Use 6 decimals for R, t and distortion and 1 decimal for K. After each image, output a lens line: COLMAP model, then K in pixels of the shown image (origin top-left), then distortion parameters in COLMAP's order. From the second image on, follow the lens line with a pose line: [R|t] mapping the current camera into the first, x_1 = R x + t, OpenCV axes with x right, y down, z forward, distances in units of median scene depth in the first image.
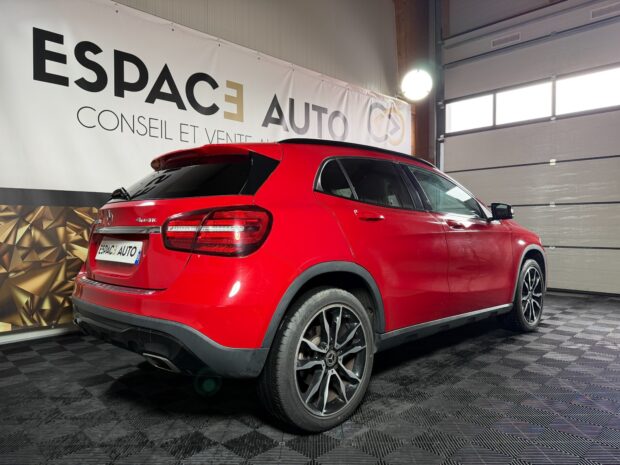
lens RADIAL K [[443.0, 0, 312.9], [0, 443.0, 233.2], [0, 0, 1]] dist [0.053627, -0.075643]
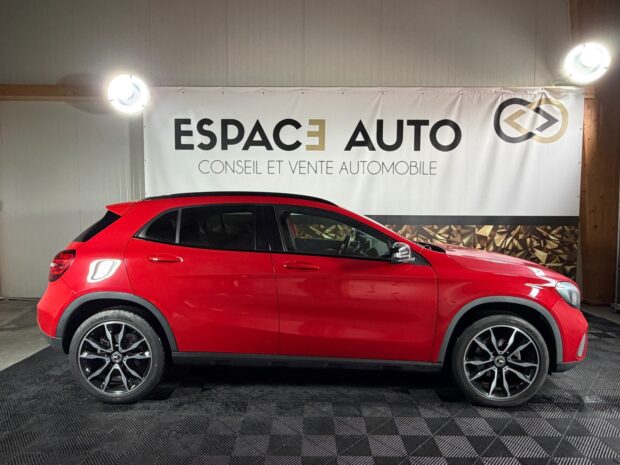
lens RADIAL K [[375.1, 0, 310.0], [0, 375.1, 232.5], [0, 0, 1]] dist [-0.001127, -0.001553]
pose [[0.695189, 0.055918, -0.716649, 0.641945], [-0.020961, 0.998123, 0.057548, -0.099490], [0.718521, -0.024985, 0.695056, 0.300339]]
